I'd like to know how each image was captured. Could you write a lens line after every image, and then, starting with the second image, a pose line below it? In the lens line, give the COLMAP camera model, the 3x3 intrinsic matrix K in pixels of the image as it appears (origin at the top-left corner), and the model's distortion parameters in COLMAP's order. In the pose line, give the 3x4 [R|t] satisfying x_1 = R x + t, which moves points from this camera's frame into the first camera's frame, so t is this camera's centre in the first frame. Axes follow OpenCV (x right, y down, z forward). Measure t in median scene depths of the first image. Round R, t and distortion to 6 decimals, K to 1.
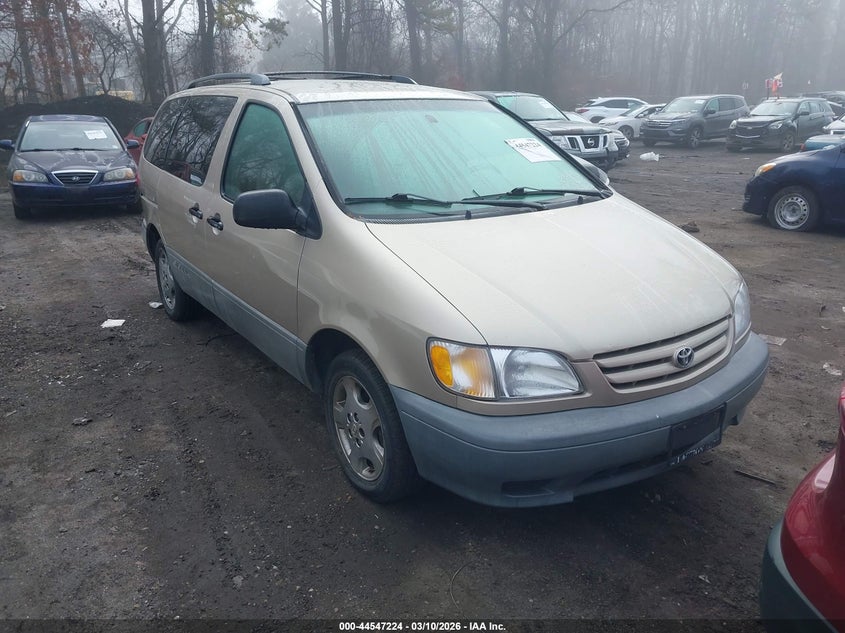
lens RADIAL K [[855.1, 0, 422.5], [0, 855.1, 316.5], [0, 0, 1]] dist [-0.001309, 0.001681]
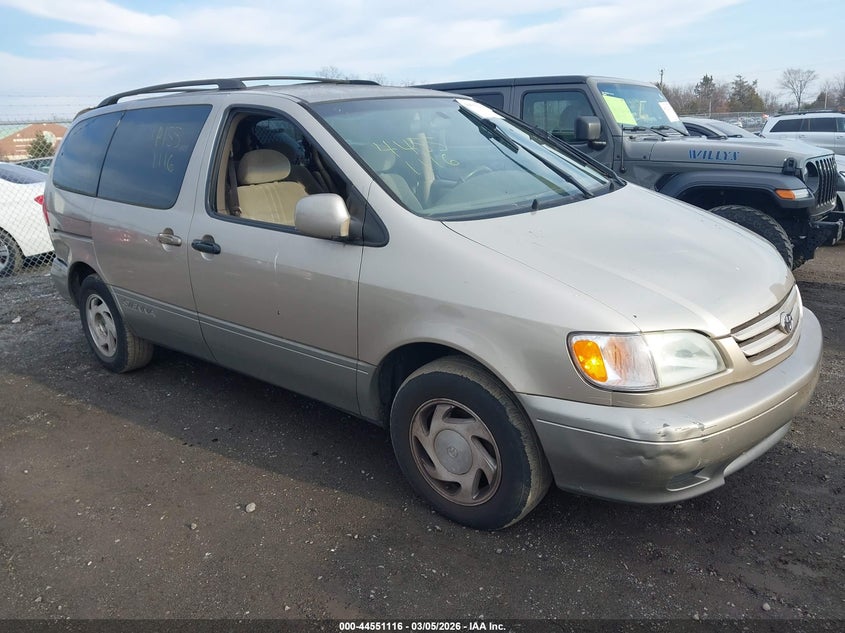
lens RADIAL K [[855.1, 0, 422.5], [0, 855.1, 316.5], [0, 0, 1]] dist [-0.001309, 0.001681]
pose [[0.960679, -0.117030, 0.251795, -0.347539], [0.124905, 0.992048, -0.015468, 0.001405], [-0.247983, 0.046310, 0.967657, 0.139182]]
